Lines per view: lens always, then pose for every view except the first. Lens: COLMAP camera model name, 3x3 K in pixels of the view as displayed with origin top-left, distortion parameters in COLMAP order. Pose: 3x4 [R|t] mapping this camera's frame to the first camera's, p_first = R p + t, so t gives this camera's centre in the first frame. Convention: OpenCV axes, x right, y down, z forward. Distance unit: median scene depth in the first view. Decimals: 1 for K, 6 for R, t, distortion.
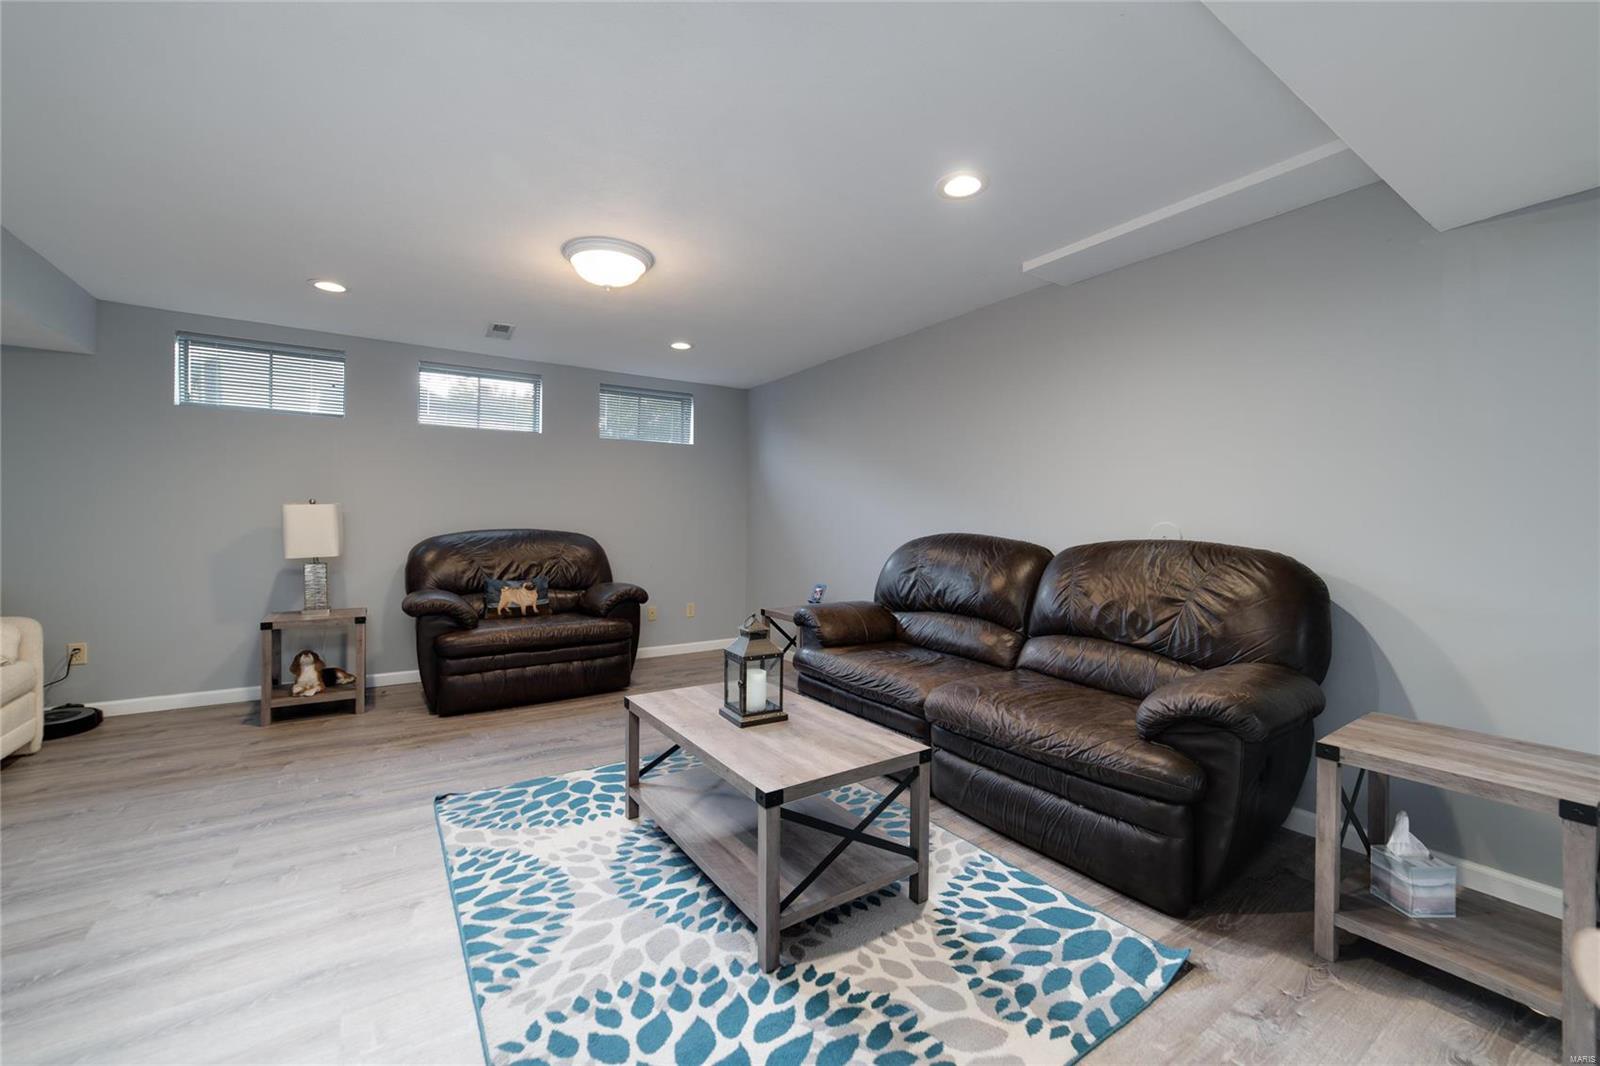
lens RADIAL K [[625.2, 0, 803.9], [0, 625.2, 534.2], [0, 0, 1]] dist [-0.010573, 0.002781]
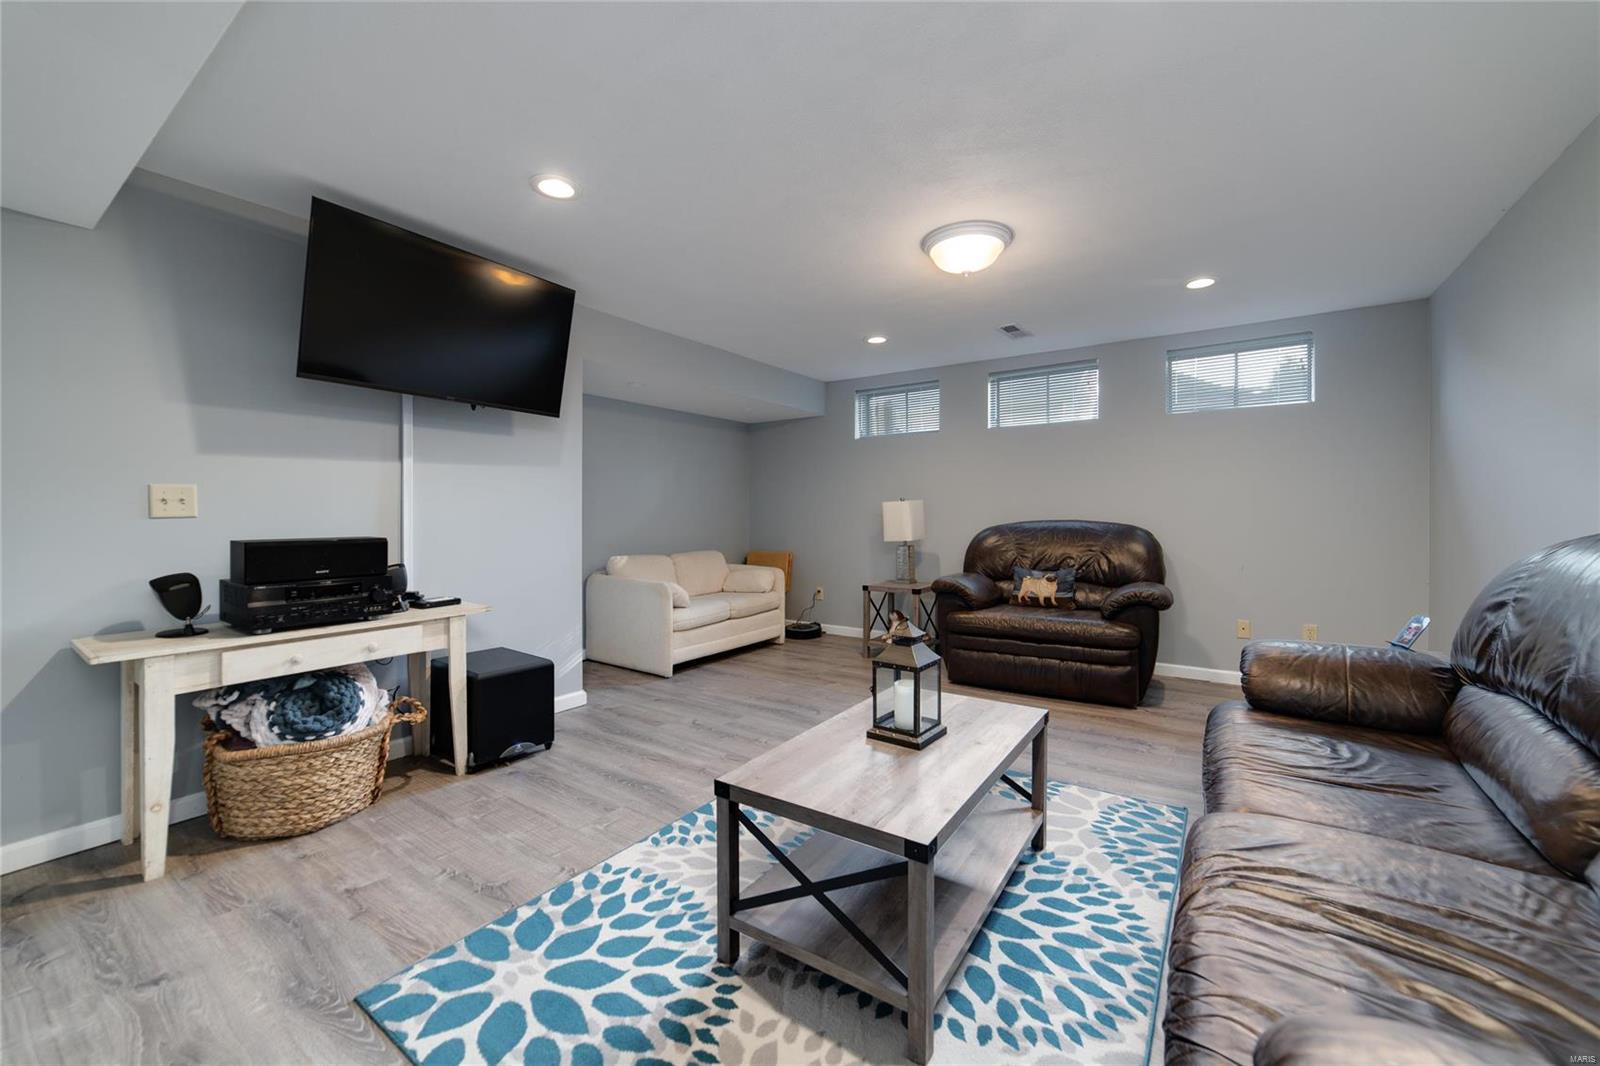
lens RADIAL K [[625.2, 0, 804.2], [0, 625.2, 518.8], [0, 0, 1]] dist [-0.010573, 0.002781]
pose [[0.372797, -0.002211, -0.927910, 0.686175], [-0.006746, 0.999964, -0.005093, -0.003789], [0.927889, 0.008158, 0.372768, 0.551379]]
